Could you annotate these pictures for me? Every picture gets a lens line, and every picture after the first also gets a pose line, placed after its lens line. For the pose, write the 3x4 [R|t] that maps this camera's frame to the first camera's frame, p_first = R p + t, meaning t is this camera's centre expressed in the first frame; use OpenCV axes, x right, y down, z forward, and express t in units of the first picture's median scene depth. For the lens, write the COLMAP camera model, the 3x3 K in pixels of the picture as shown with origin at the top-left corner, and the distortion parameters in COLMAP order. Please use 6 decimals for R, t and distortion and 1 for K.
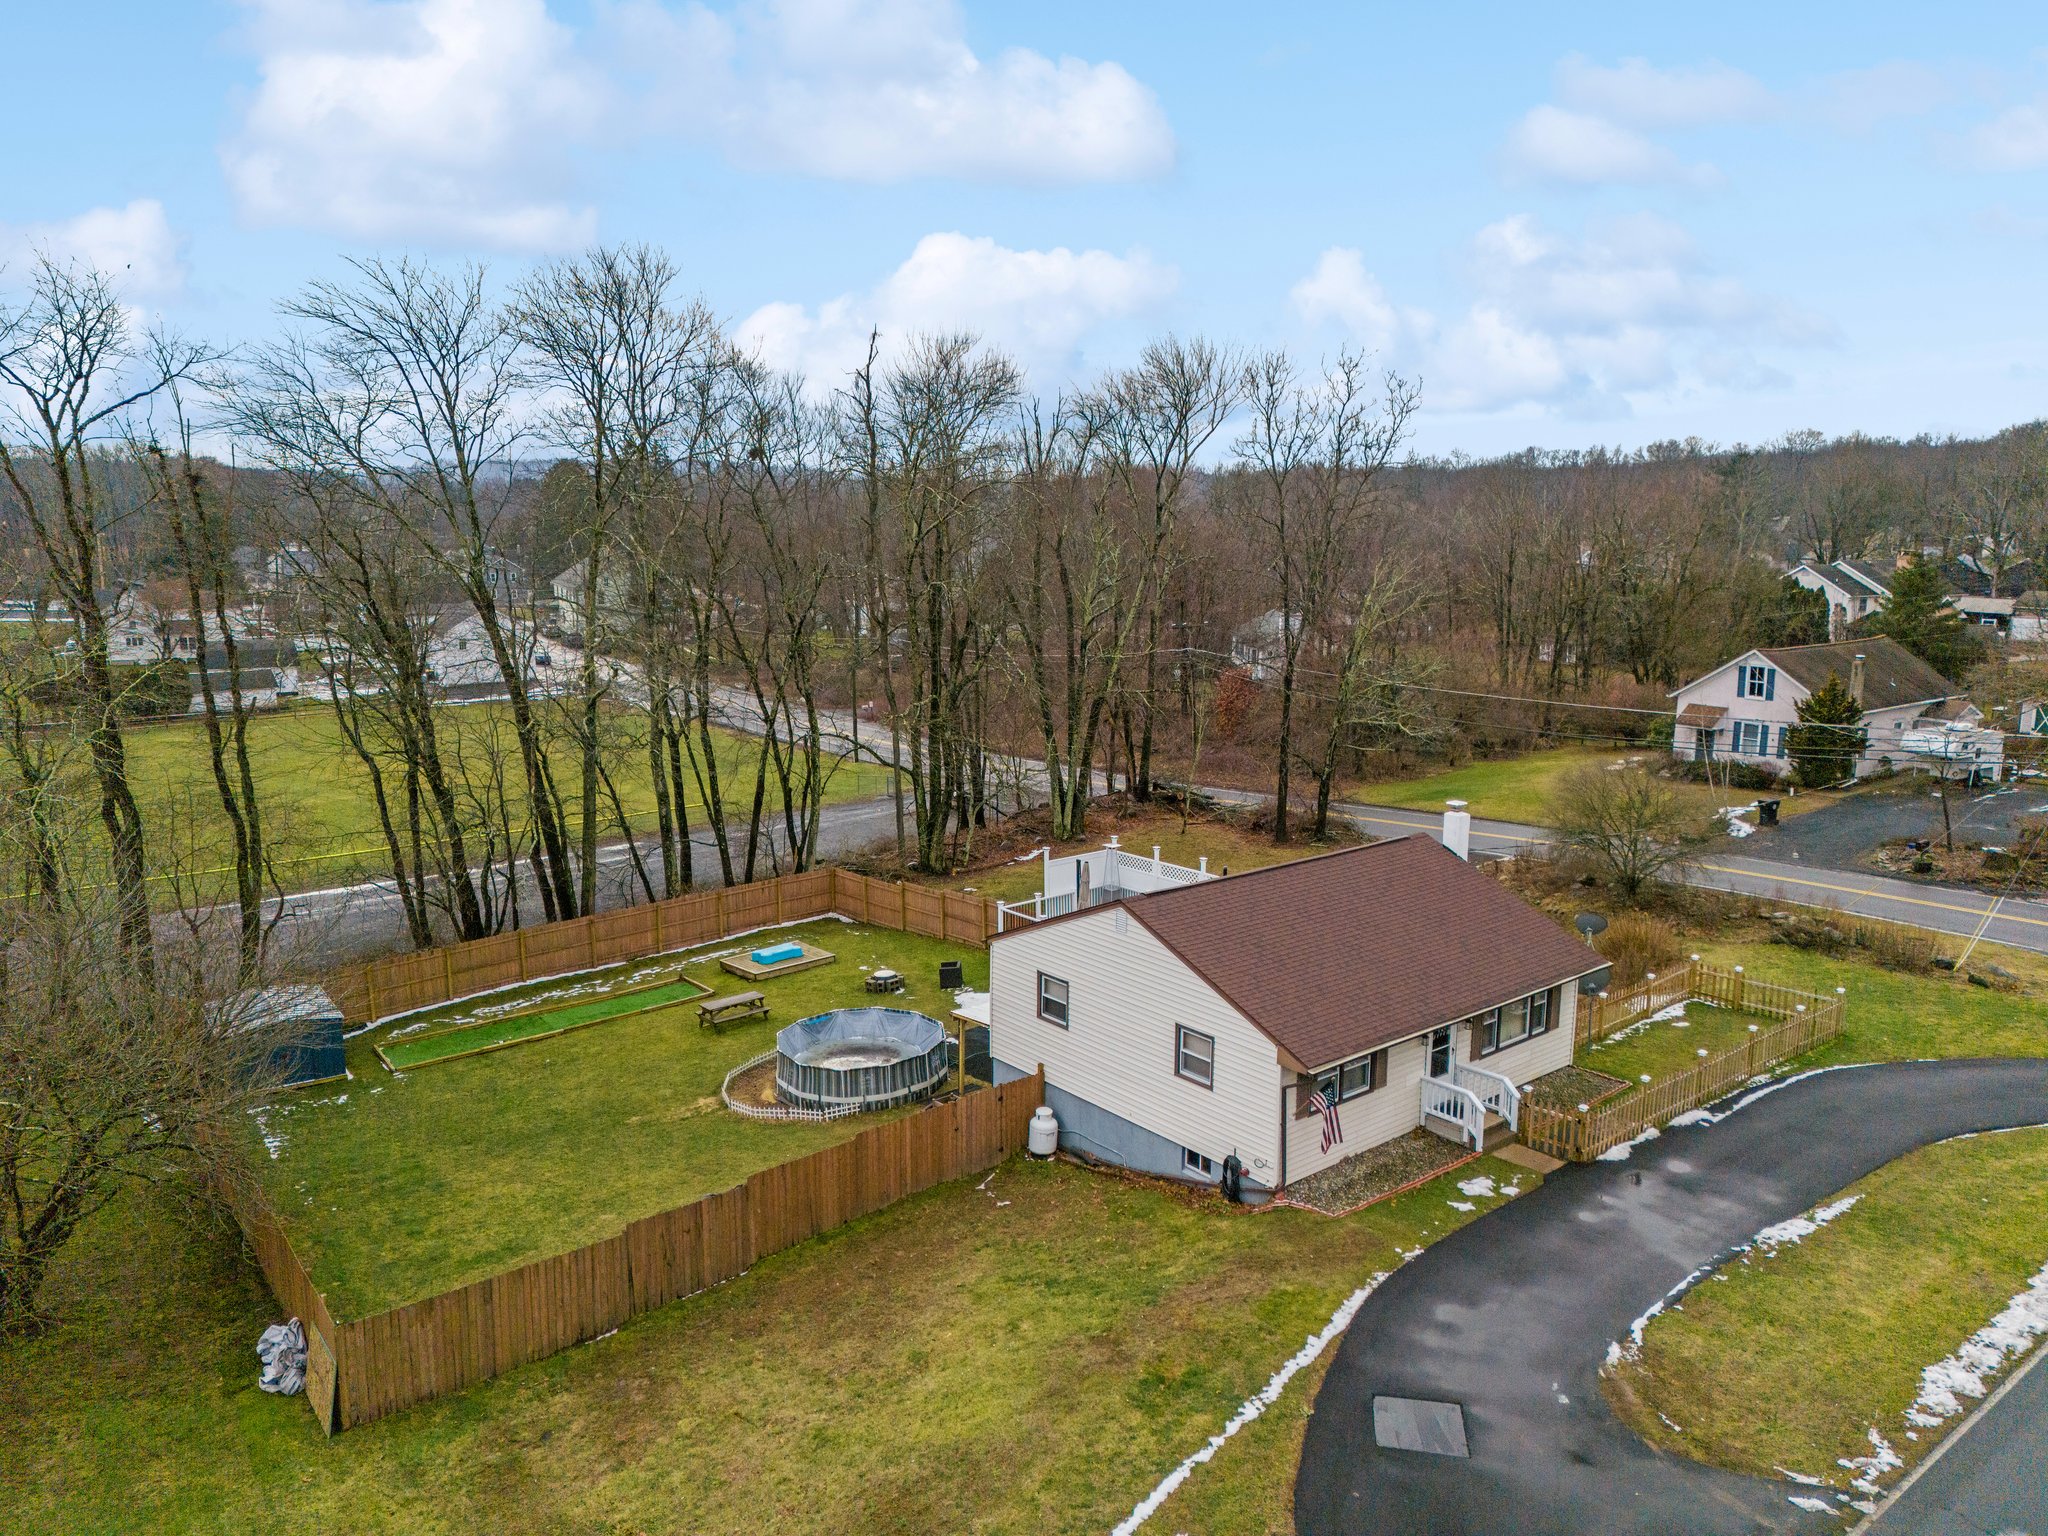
lens RADIAL K [[1494.8, 0, 1018.4], [0, 1494.8, 770.3], [0, 0, 1]] dist [0.069195, -0.064717]
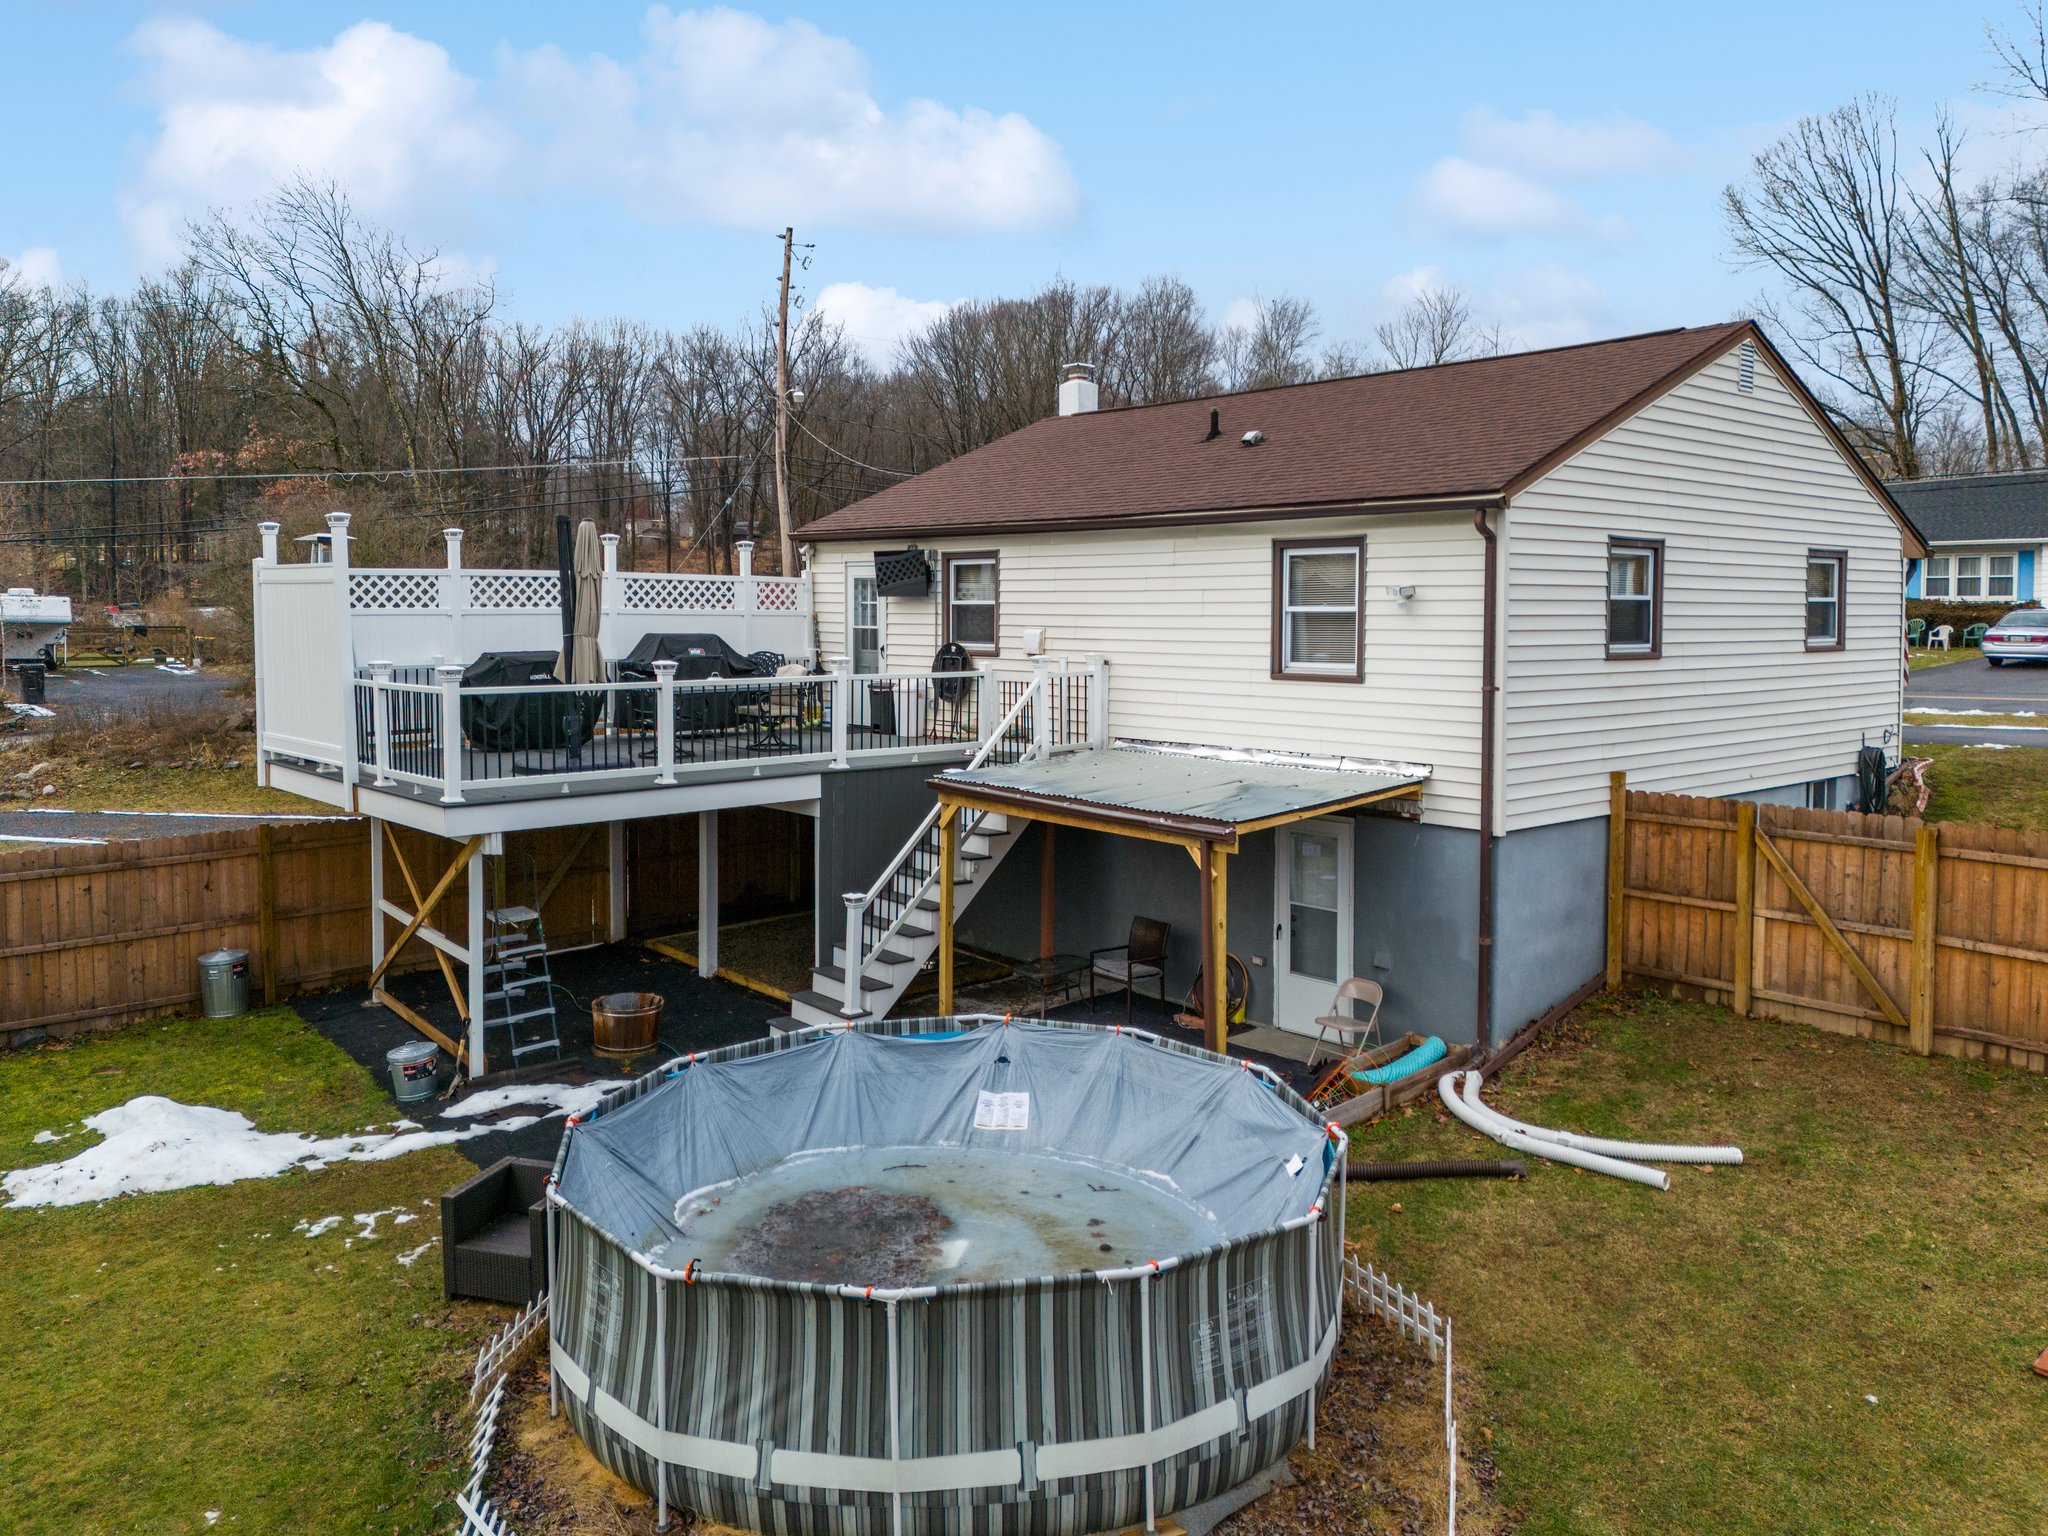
lens RADIAL K [[1494.8, 0, 1045.1], [0, 1494.8, 691.3], [0, 0, 1]] dist [0.069195, -0.064717]
pose [[-0.045363, -0.062405, 0.997019, -0.356785], [0.168778, 0.983221, 0.069220, 0.106983], [-0.984610, 0.171415, -0.034069, 1.048708]]
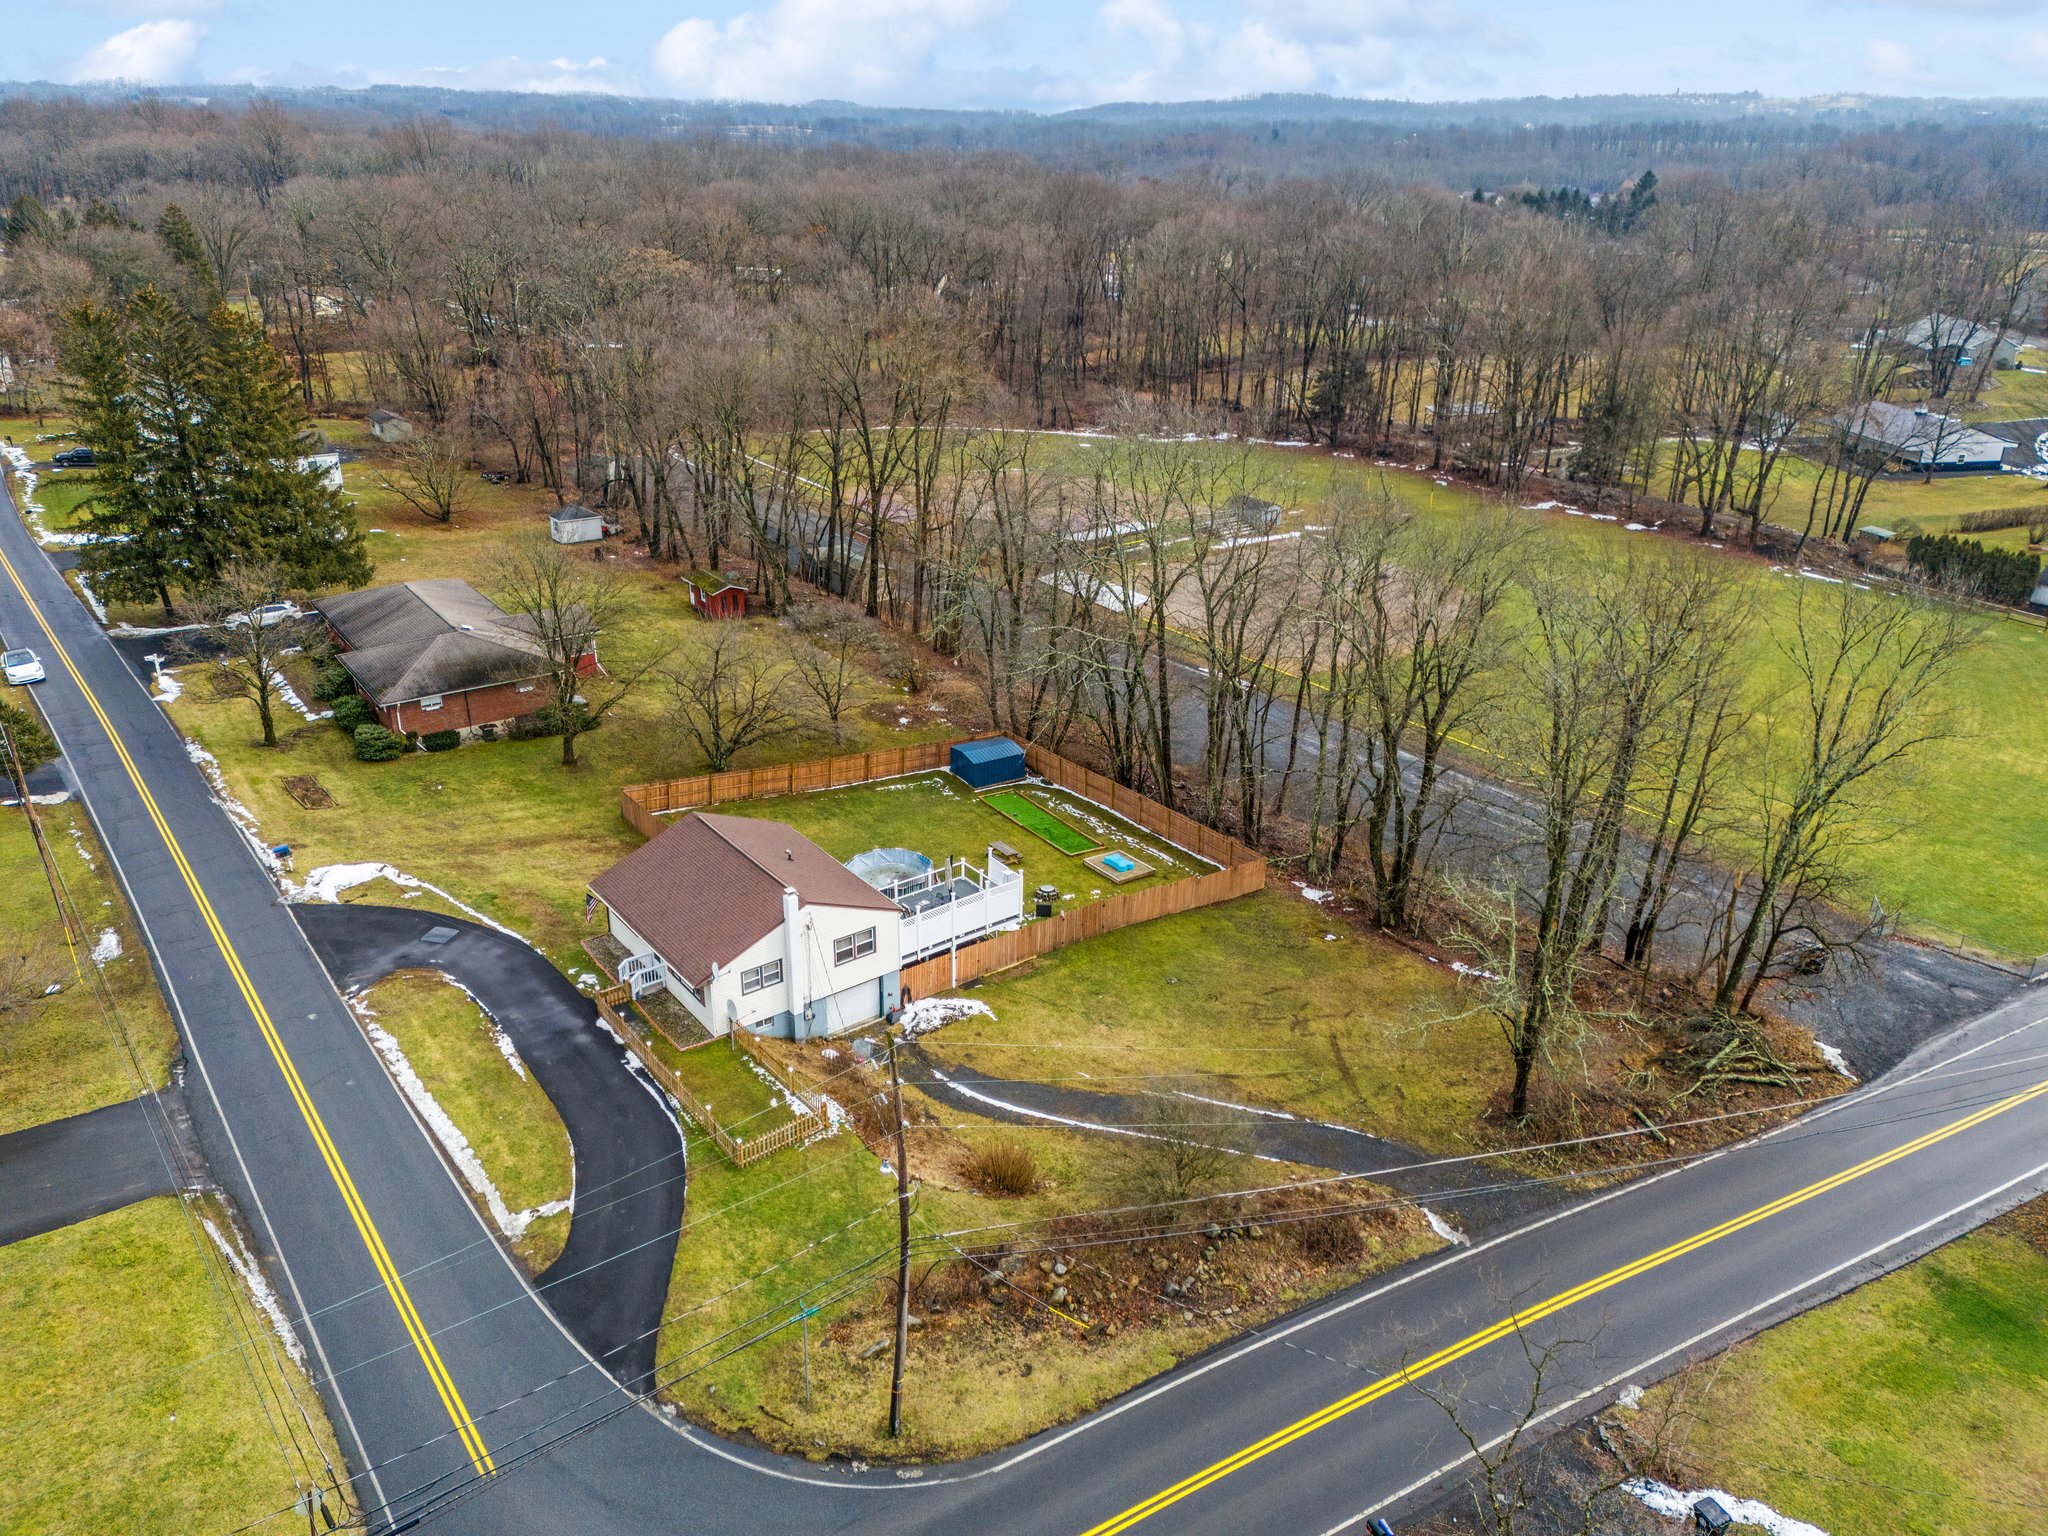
lens RADIAL K [[1494.8, 0, 1030.2], [0, 1494.8, 769.7], [0, 0, 1]] dist [0.069195, -0.064717]
pose [[-0.044109, 0.399370, -0.915728, 1.678301], [-0.193102, 0.895926, 0.400035, -0.776753], [0.980187, 0.194474, 0.037601, 1.151733]]
